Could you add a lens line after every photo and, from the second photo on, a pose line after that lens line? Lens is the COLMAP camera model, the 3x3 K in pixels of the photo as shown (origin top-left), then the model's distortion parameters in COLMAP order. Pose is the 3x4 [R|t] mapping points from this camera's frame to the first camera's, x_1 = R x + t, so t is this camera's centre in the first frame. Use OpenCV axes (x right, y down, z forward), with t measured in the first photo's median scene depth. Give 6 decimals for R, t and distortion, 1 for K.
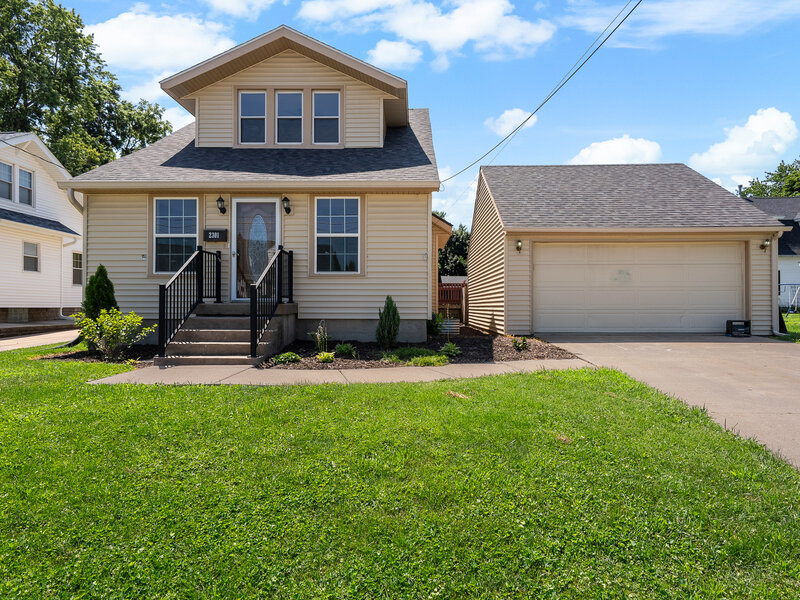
lens RADIAL K [[468.3, 0, 400.0], [0, 468.3, 300.0], [0, 0, 1]] dist [-0.006795, -0.000607]
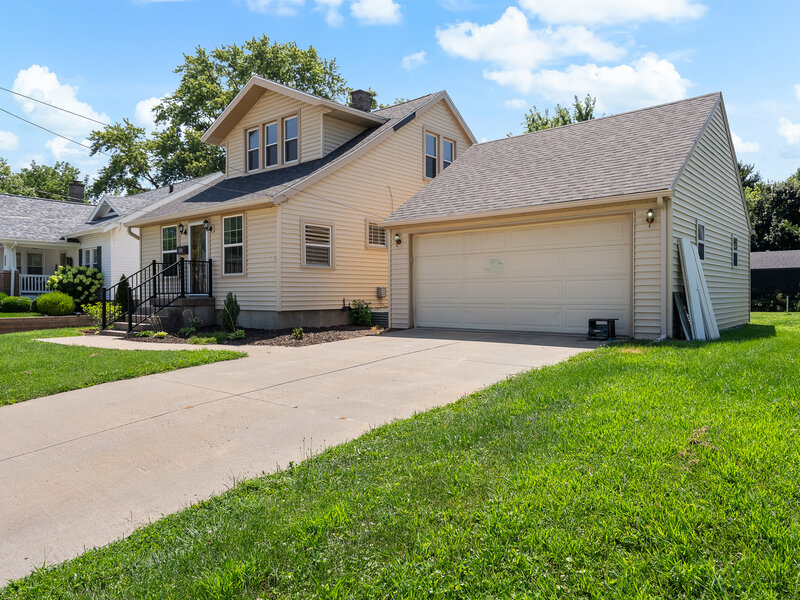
lens RADIAL K [[557.4, 0, 400.0], [0, 557.4, 300.0], [0, 0, 1]] dist [-0.000533, 0.000259]
pose [[0.776894, 0.003842, -0.629620, 1.045292], [0.011888, 0.999714, 0.020770, -0.010921], [0.629520, -0.023621, 0.776625, 0.071378]]
